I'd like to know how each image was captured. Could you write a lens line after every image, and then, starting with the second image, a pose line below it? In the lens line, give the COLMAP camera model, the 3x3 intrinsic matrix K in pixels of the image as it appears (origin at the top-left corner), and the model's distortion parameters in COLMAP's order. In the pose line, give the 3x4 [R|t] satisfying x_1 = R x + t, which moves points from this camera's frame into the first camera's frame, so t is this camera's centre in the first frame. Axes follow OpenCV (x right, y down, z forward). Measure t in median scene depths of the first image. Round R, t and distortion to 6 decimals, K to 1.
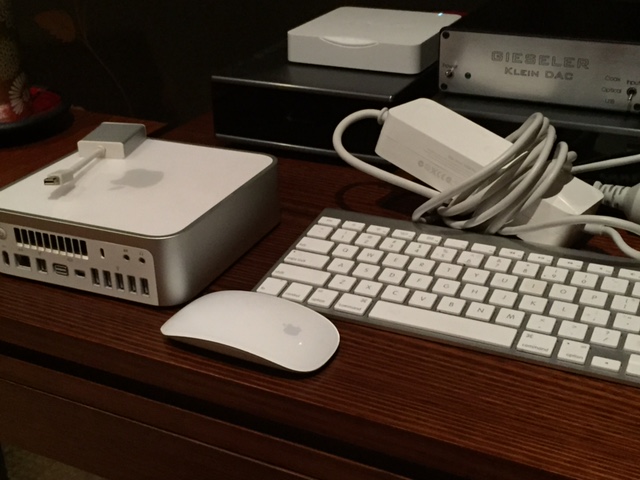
lens RADIAL K [[898.6, 0, 324.1], [0, 898.6, 239.9], [0, 0, 1]] dist [0.053927, 0.000000]
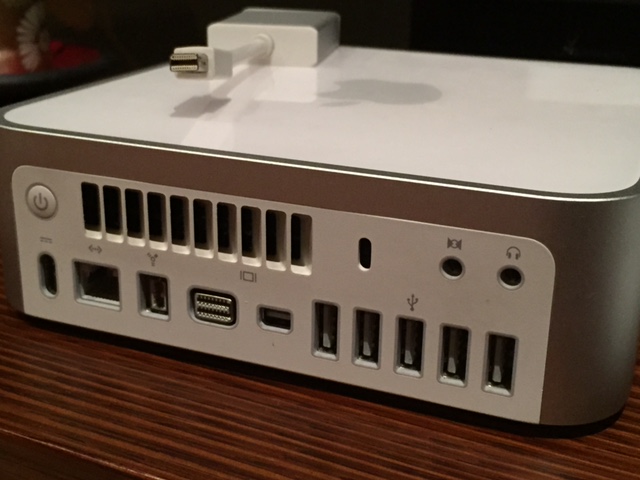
lens RADIAL K [[898.6, 0, 316.5], [0, 898.6, 238.1], [0, 0, 1]] dist [0.053927, 0.000000]
pose [[0.999081, 0.026232, 0.033889, -0.264991], [-0.022674, 0.994588, -0.101397, 0.040563], [-0.036365, 0.100535, 0.994269, 0.657290]]
